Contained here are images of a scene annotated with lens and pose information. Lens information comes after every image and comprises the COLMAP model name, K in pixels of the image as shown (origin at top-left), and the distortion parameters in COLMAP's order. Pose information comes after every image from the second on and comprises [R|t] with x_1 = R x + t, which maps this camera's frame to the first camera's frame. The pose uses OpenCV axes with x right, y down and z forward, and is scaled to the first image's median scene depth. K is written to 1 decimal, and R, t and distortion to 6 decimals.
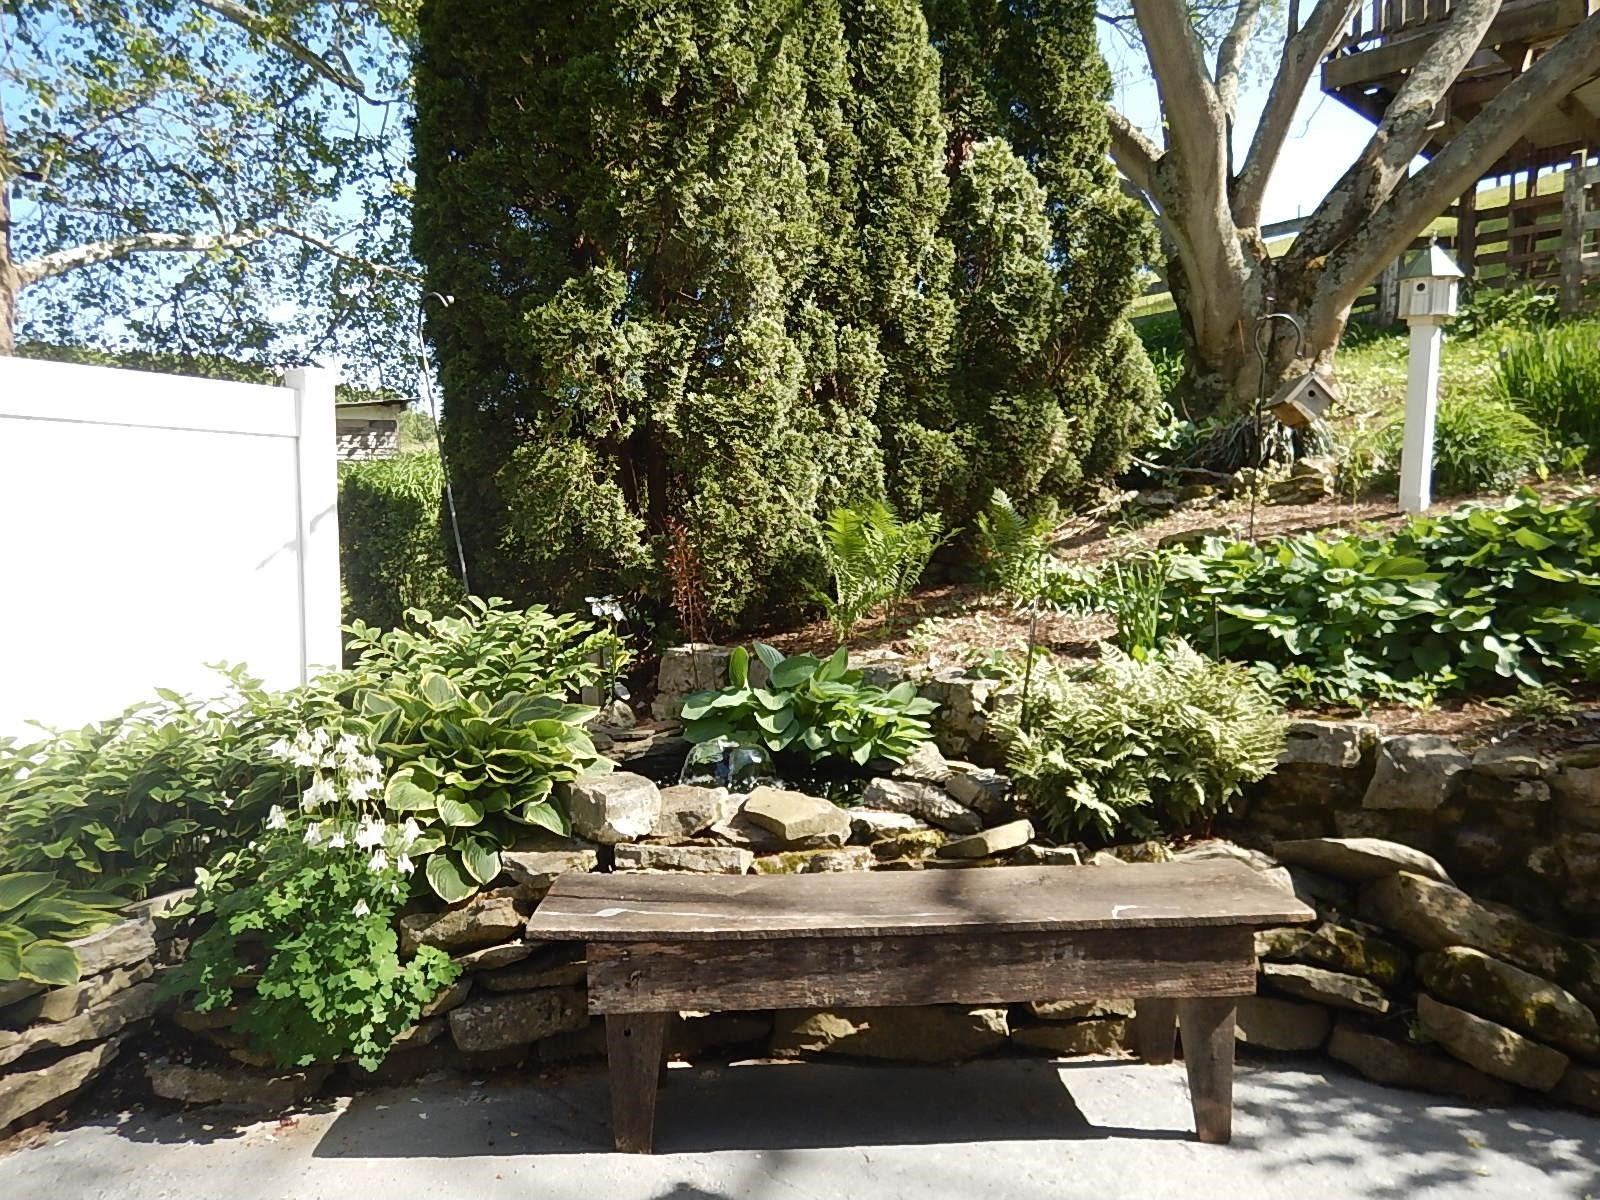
lens RADIAL K [[1117.4, 0, 800.0], [0, 1117.4, 600.0], [0, 0, 1]] dist [-0.005067, -0.005712]
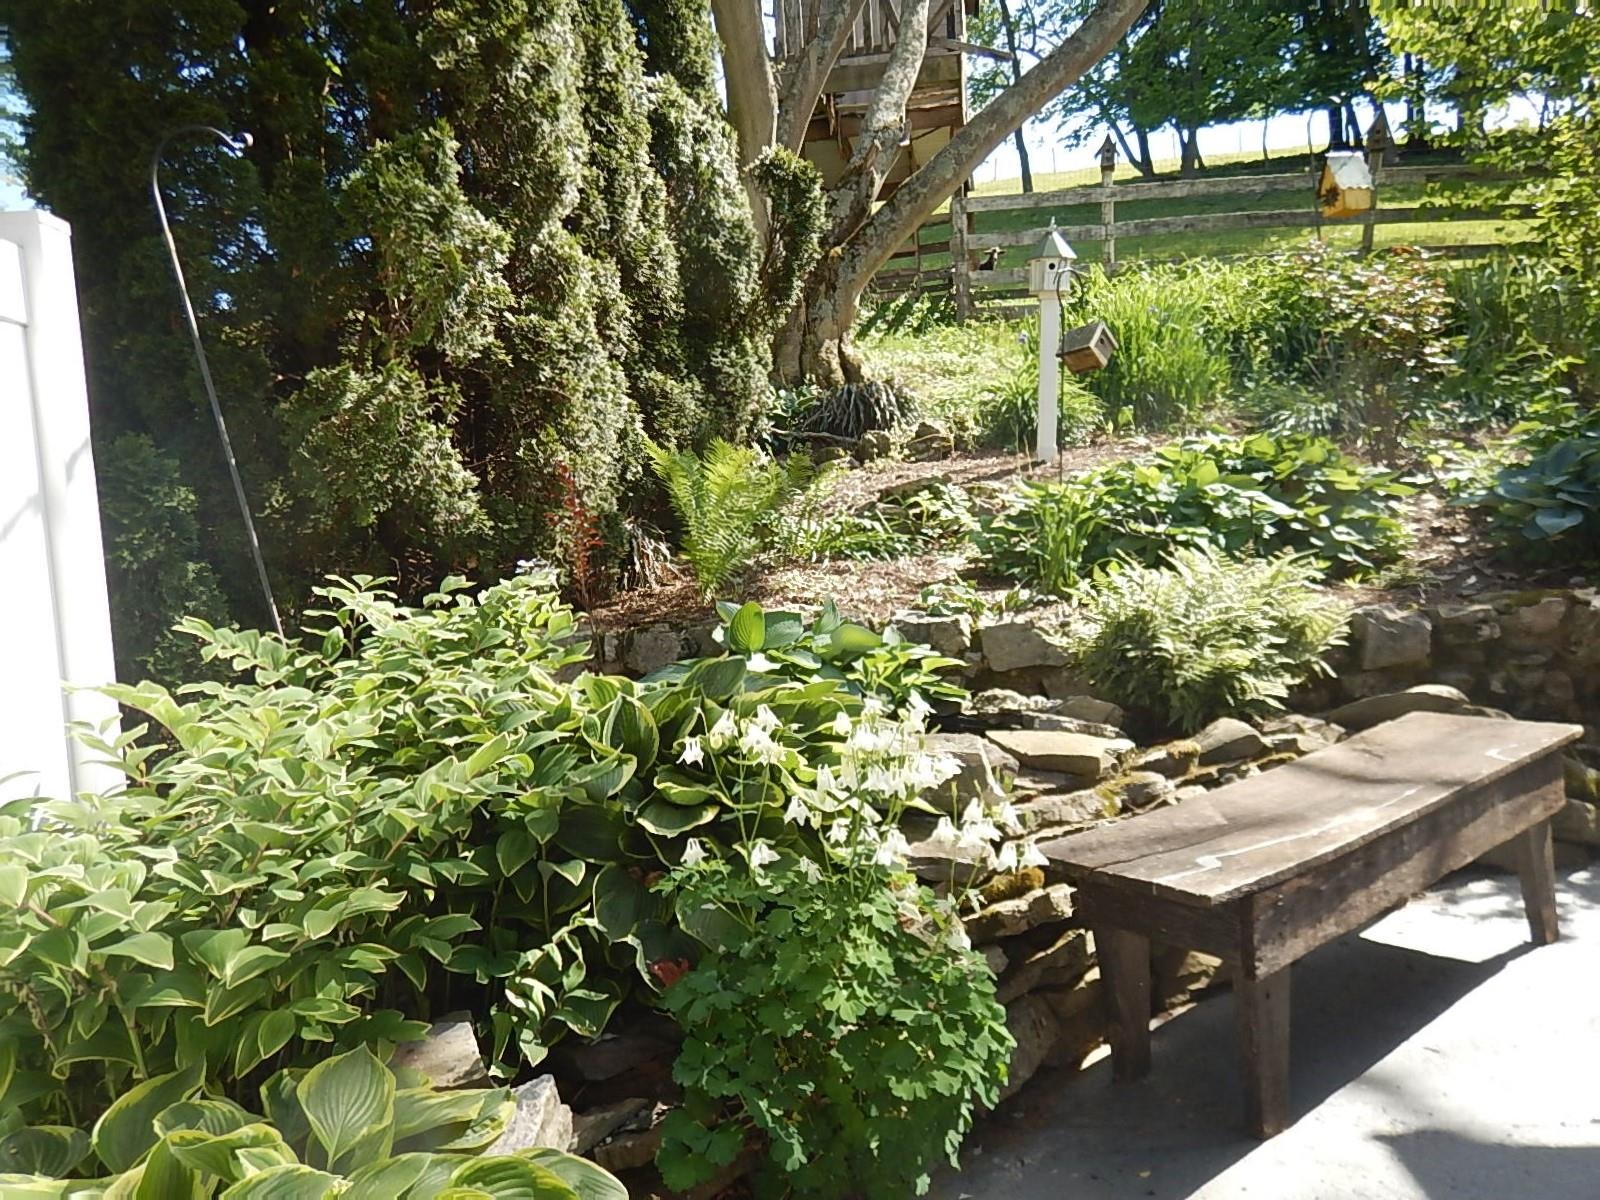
lens RADIAL K [[1126.2, 0, 828.7], [0, 1126.2, 591.7], [0, 0, 1]] dist [-0.003077, 0.002265]
pose [[0.800741, -0.083034, 0.593227, -0.341509], [0.091326, 0.995691, 0.016094, 0.017277], [-0.592007, 0.041290, 0.804874, 0.193297]]
